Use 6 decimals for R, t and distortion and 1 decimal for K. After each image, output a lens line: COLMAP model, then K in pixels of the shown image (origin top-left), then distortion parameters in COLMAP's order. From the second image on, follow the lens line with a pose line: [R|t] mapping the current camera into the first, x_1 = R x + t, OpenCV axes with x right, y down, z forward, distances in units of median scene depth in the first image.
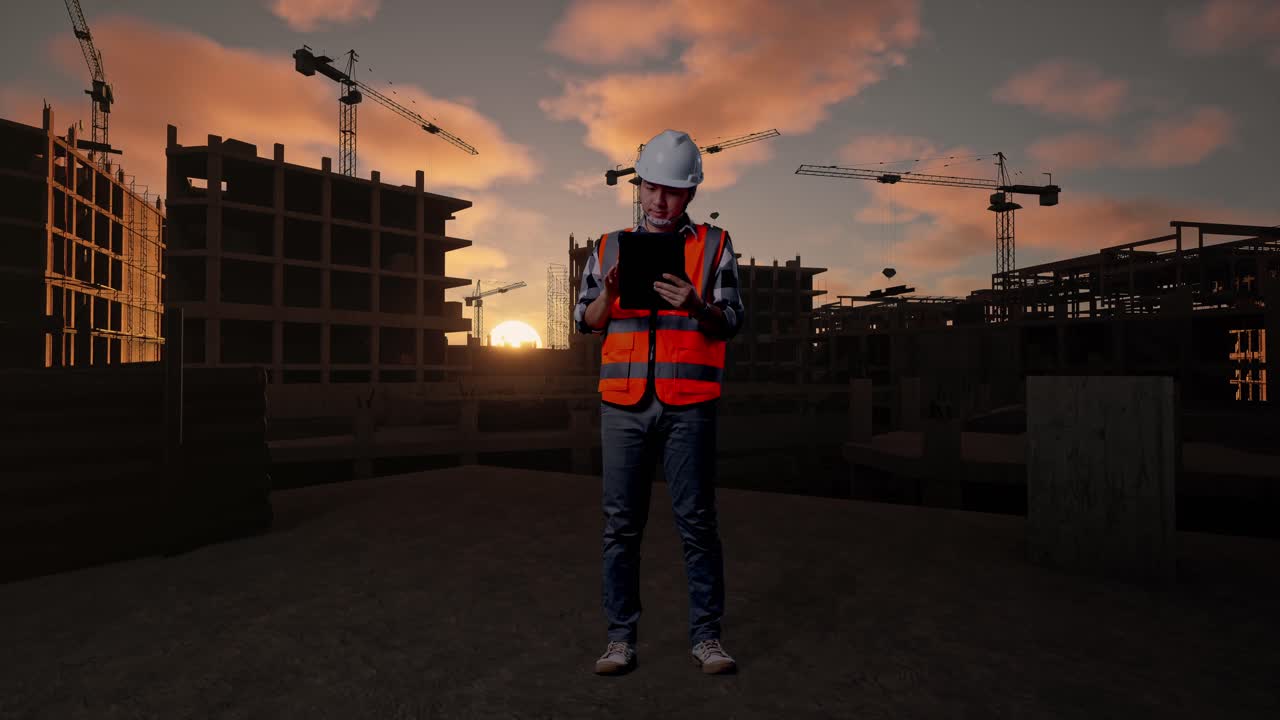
lens RADIAL K [[1646.3, 0, 640.0], [0, 1646.3, 360.0], [0, 0, 1]] dist [-0.008695, -0.026056]
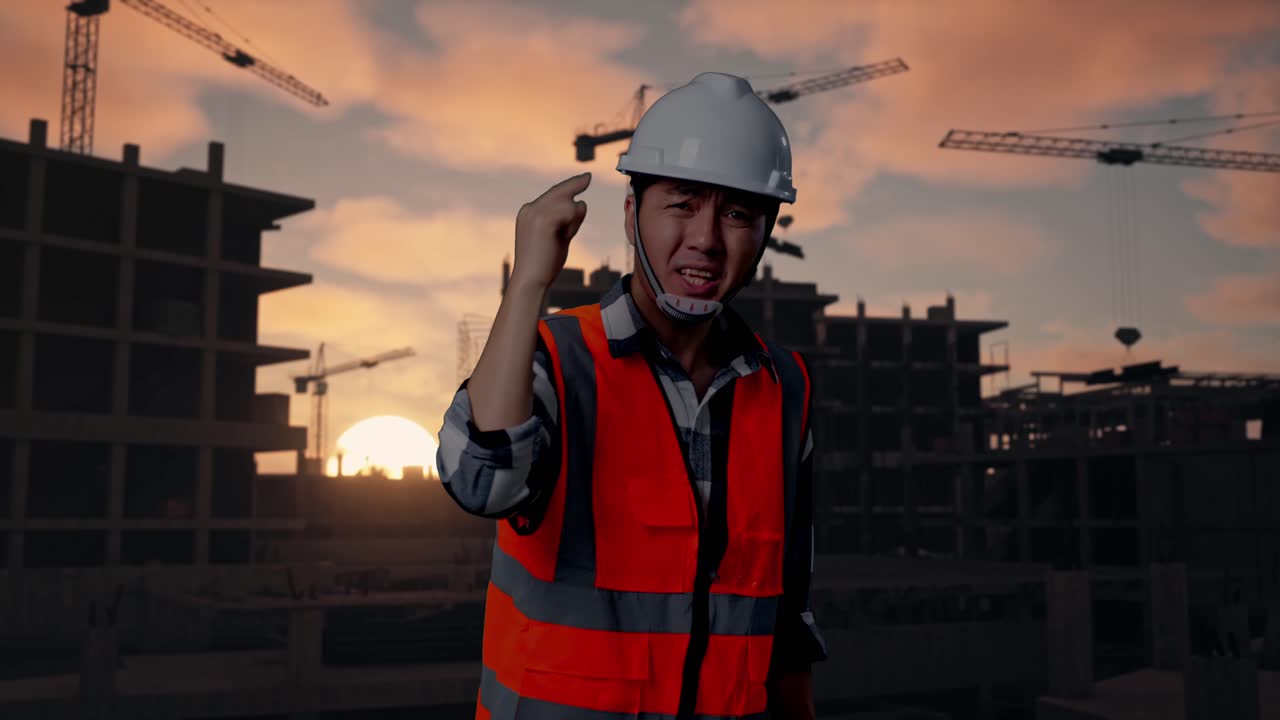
lens RADIAL K [[2135.7, 0, 640.0], [0, 2135.7, 360.0], [0, 0, 1]] dist [-0.005782, -0.051073]
pose [[0.999989, 0.001560, 0.004402, -0.002875], [-0.000657, 0.980160, -0.198207, 0.086180], [-0.004624, 0.198202, 0.980150, 0.353892]]
